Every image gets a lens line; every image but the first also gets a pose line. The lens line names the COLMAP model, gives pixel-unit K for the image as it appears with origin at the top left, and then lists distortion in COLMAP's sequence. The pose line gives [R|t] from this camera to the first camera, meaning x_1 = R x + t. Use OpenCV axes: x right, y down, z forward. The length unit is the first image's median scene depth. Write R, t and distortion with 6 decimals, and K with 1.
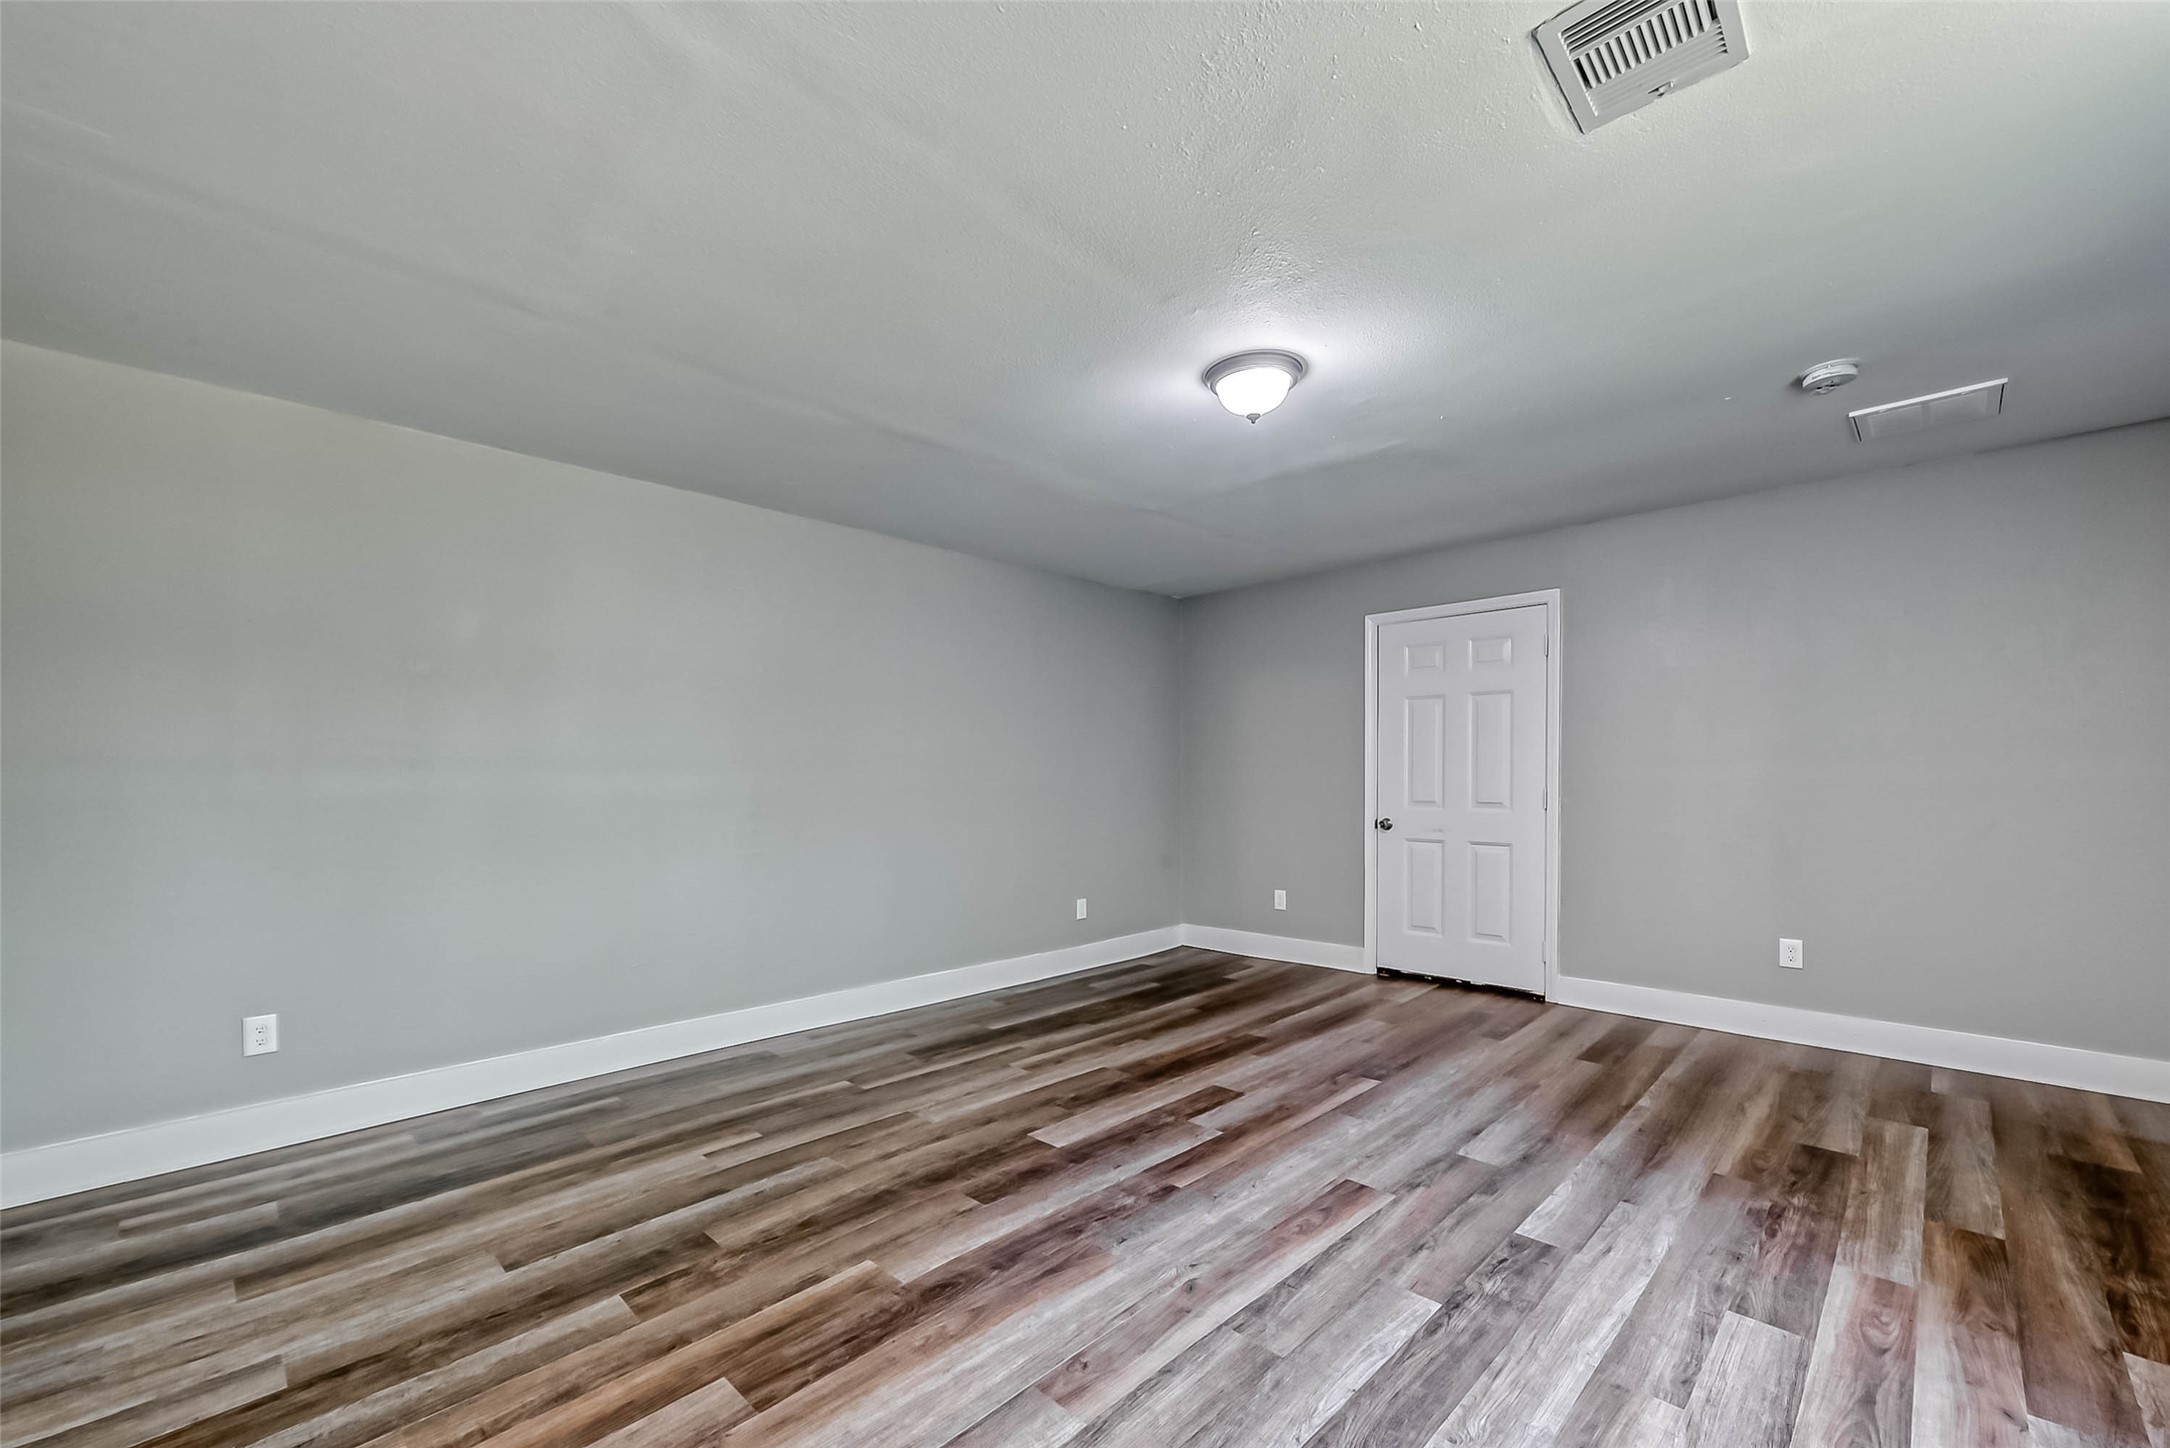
lens RADIAL K [[875.6, 0, 1085.1], [0, 875.6, 773.5], [0, 0, 1]] dist [0.000004, 0.000027]
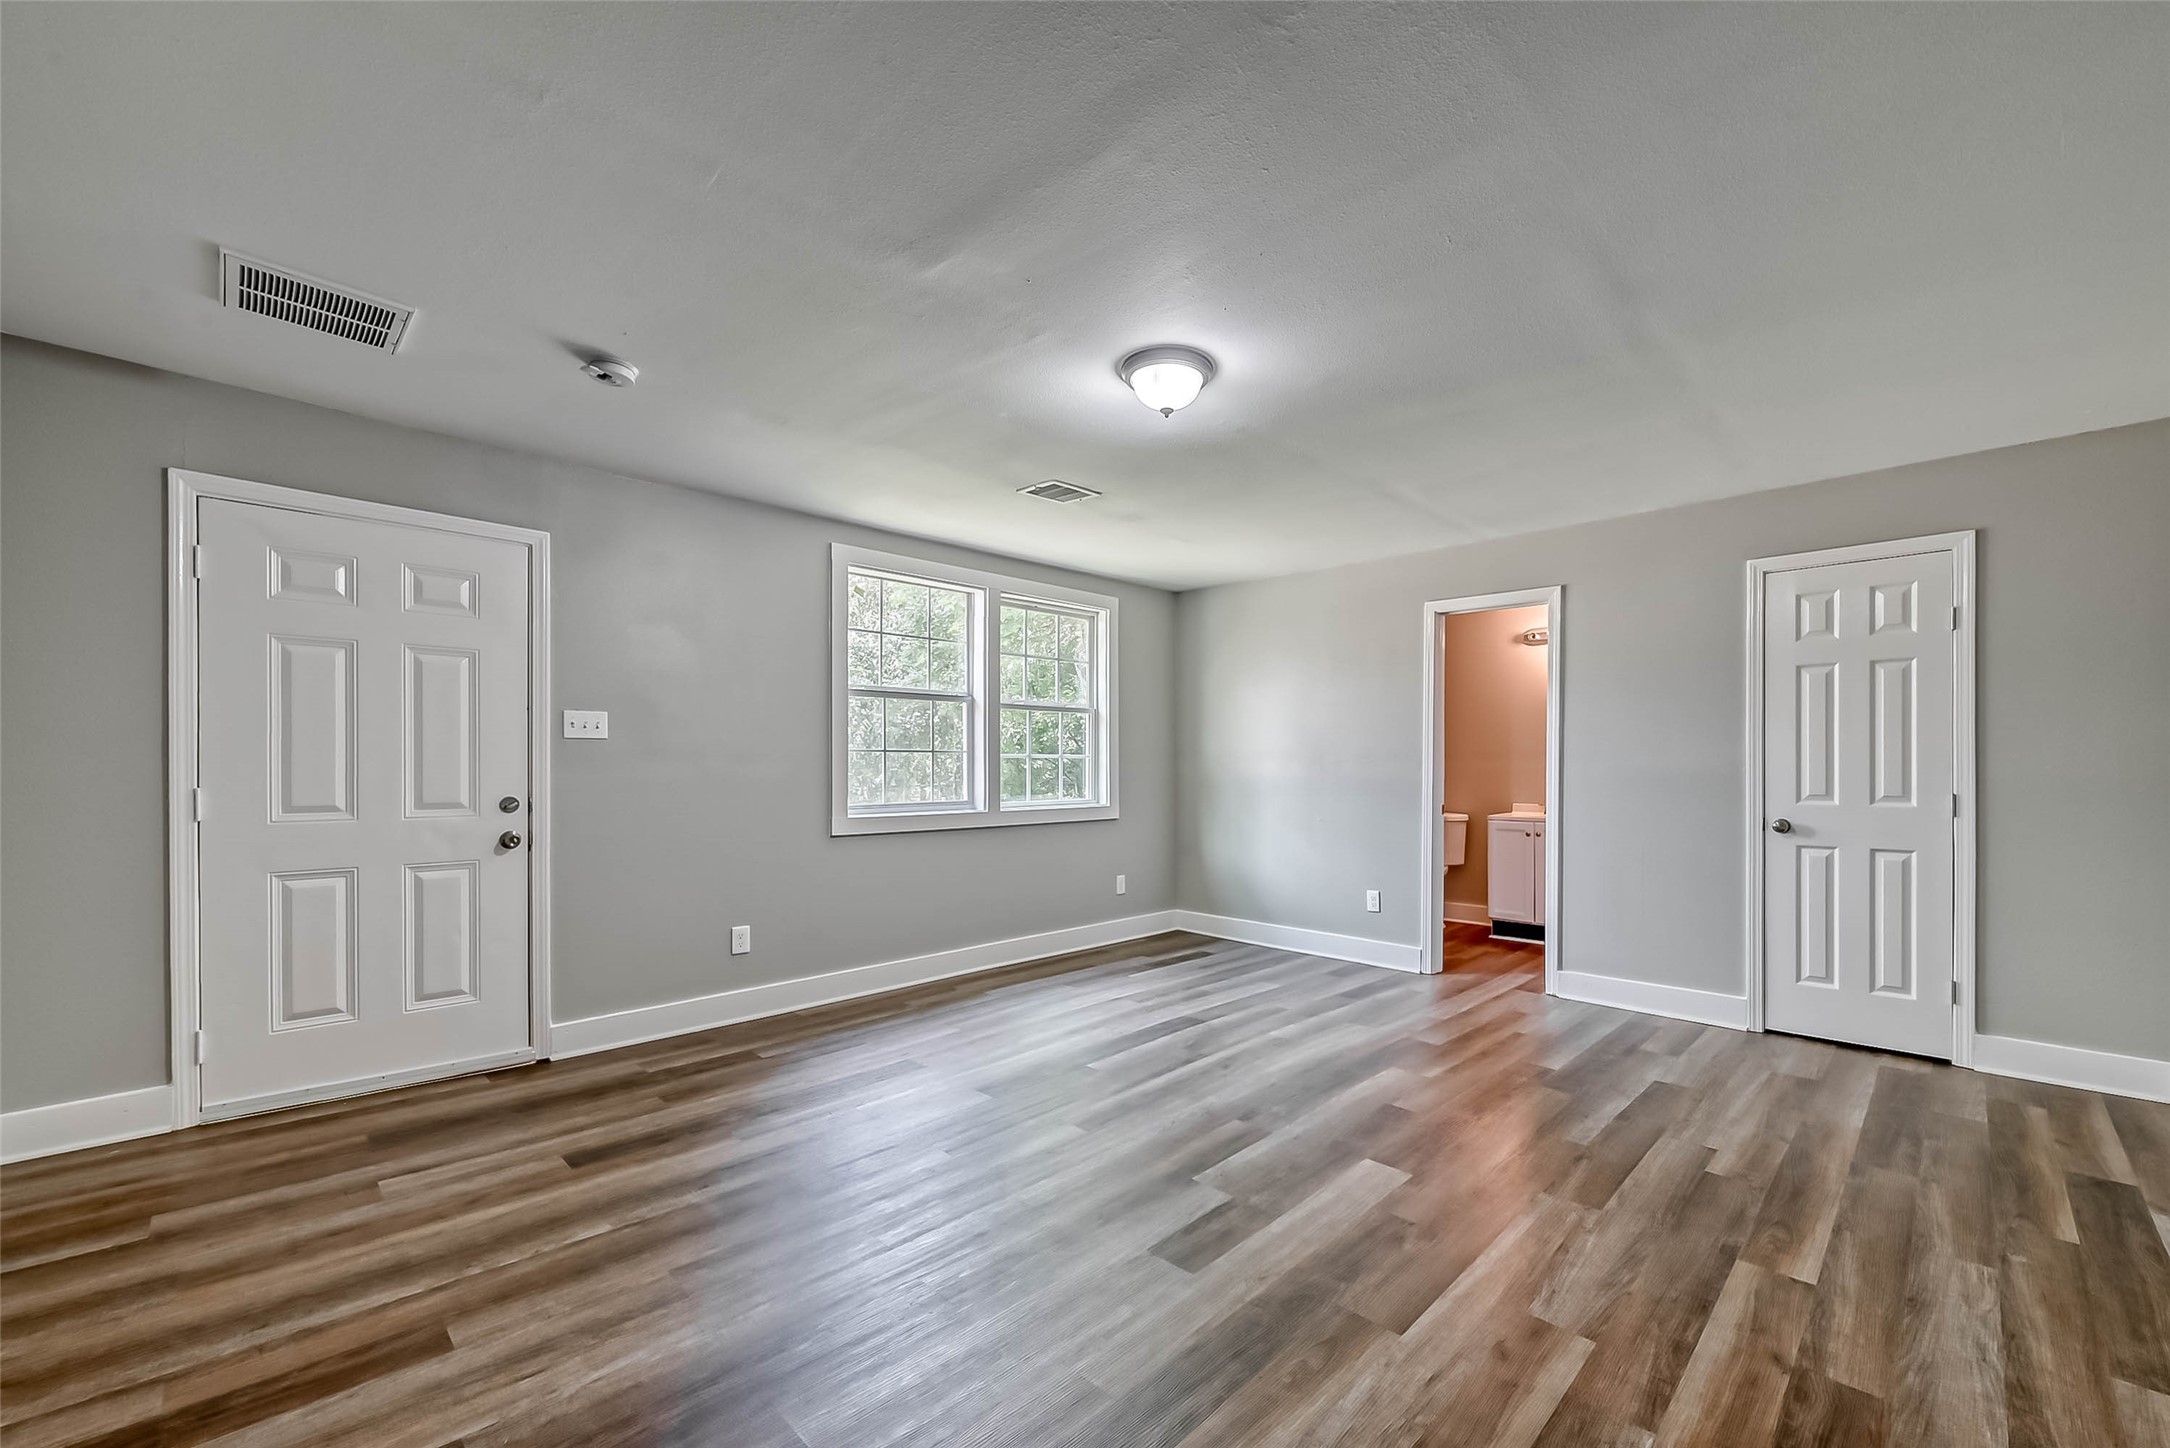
lens RADIAL K [[875.6, 0, 1085.1], [0, 875.6, 773.5], [0, 0, 1]] dist [0.000004, 0.000027]
pose [[-0.999632, 0.002703, 0.026975, 0.248354], [0.002765, 0.999994, 0.002284, -0.000172], [-0.026969, 0.002358, -0.999633, 1.948320]]
